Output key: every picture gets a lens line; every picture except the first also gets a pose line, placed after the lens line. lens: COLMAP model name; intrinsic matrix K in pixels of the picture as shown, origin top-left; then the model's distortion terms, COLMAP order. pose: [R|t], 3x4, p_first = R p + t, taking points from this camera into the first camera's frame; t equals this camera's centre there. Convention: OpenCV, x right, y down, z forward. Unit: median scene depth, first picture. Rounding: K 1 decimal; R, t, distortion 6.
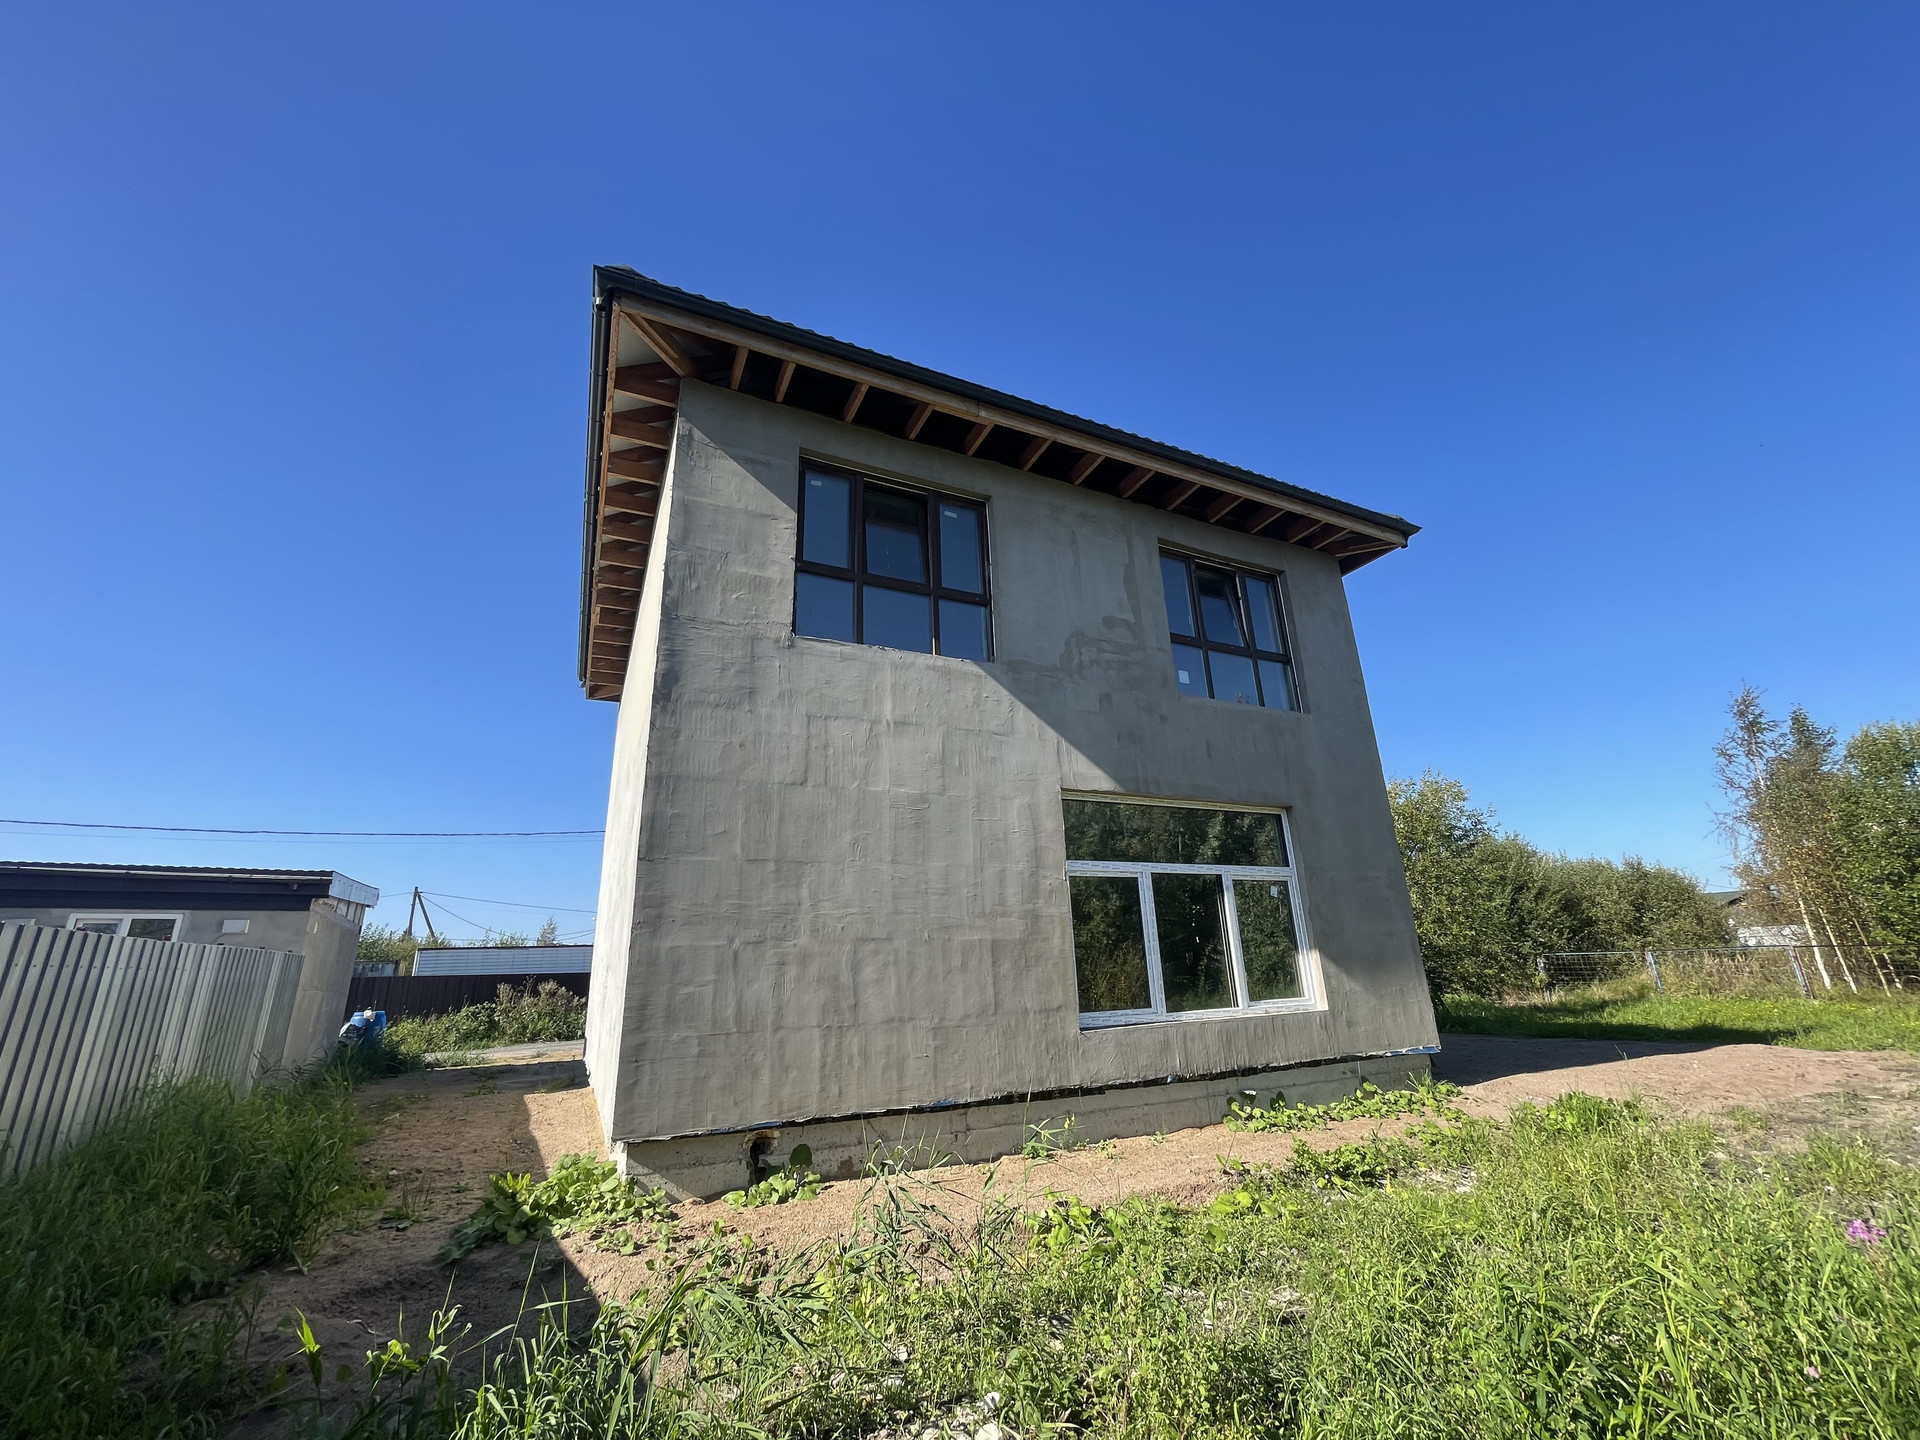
lens RADIAL K [[772.9, 0, 967.2], [0, 772.9, 718.4], [0, 0, 1]] dist [-0.003358, -0.000035]
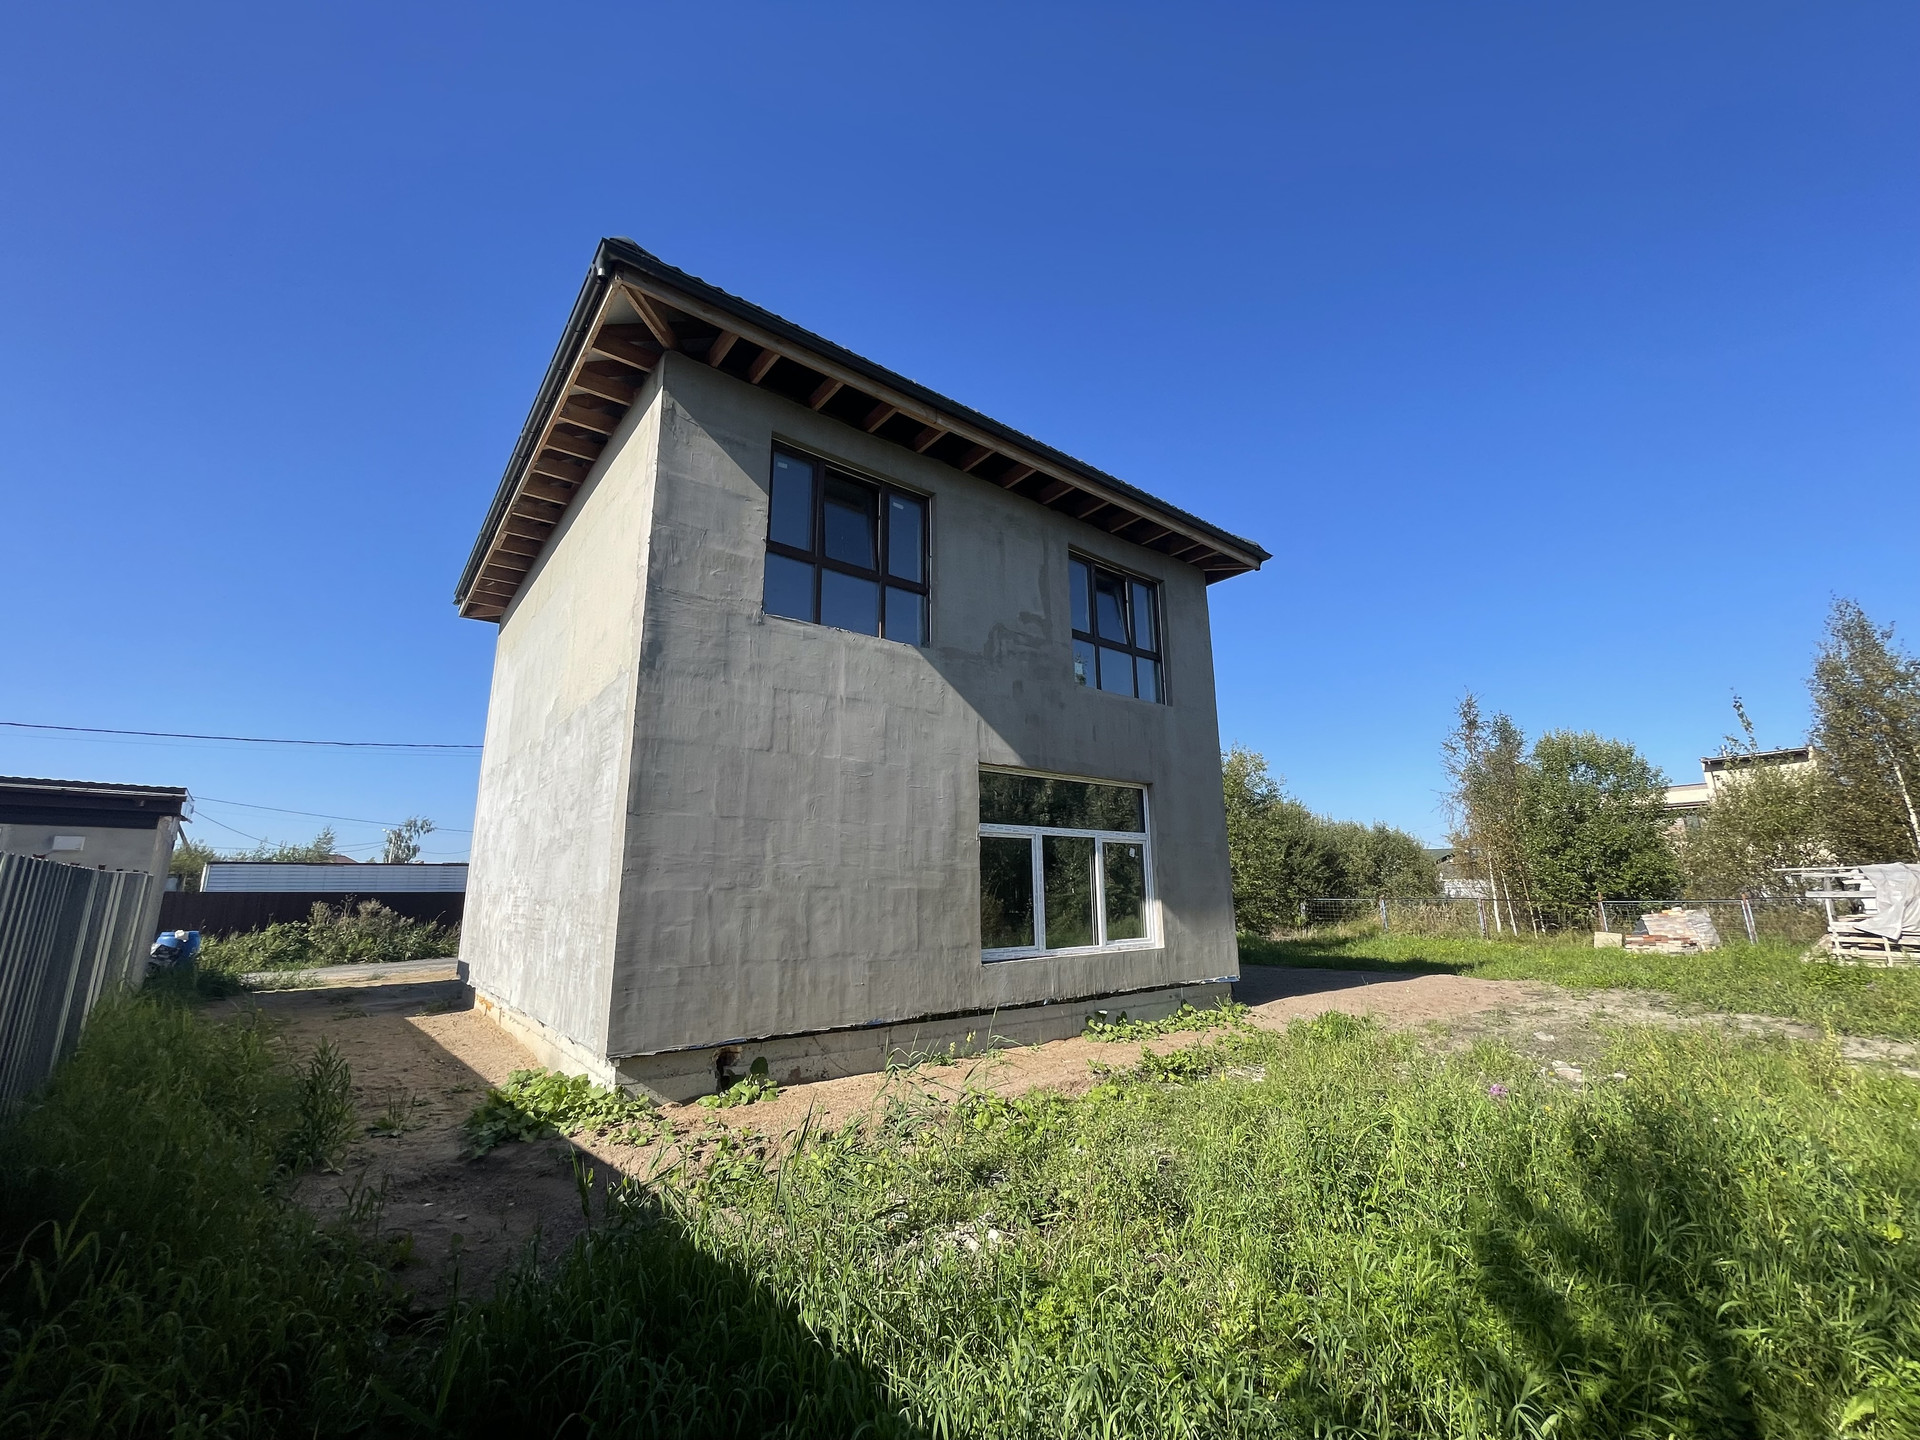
lens RADIAL K [[772.9, 0, 965.8], [0, 772.9, 718.3], [0, 0, 1]] dist [-0.003358, -0.000035]
pose [[0.974542, 0.074660, 0.211407, -0.149194], [-0.093224, 0.992487, 0.079236, -0.065799], [-0.203903, -0.096927, 0.974181, -0.126839]]
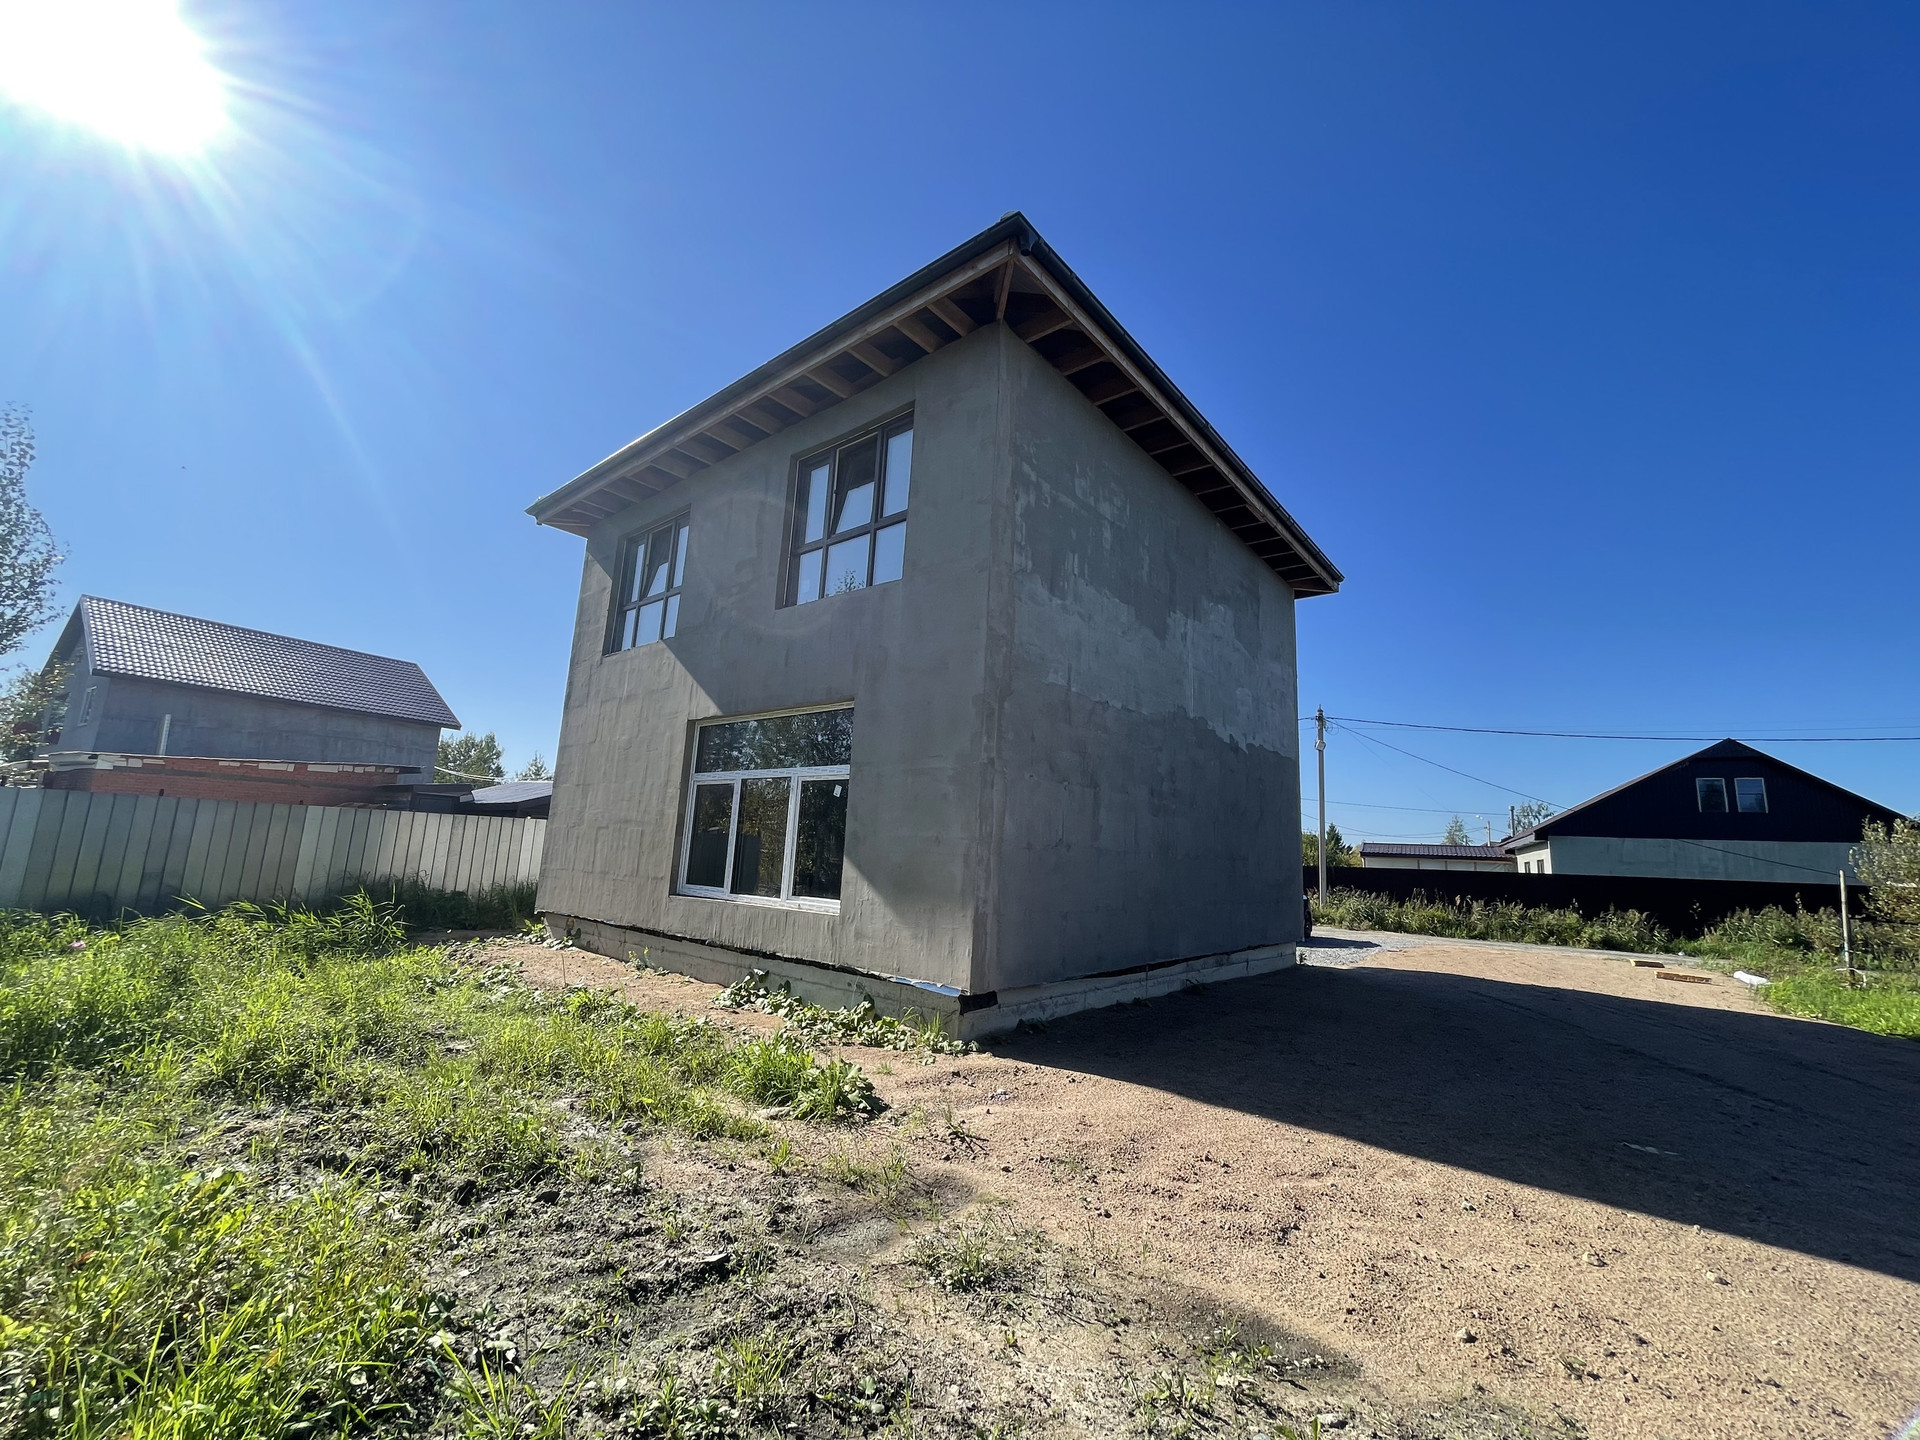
lens RADIAL K [[772.9, 0, 962.6], [0, 772.9, 718.0], [0, 0, 1]] dist [-0.003358, -0.000035]
pose [[0.416165, -0.105883, -0.903103, 1.513877], [0.220973, 0.975200, -0.012507, 0.207956], [0.882030, -0.194356, 0.429242, 0.848895]]
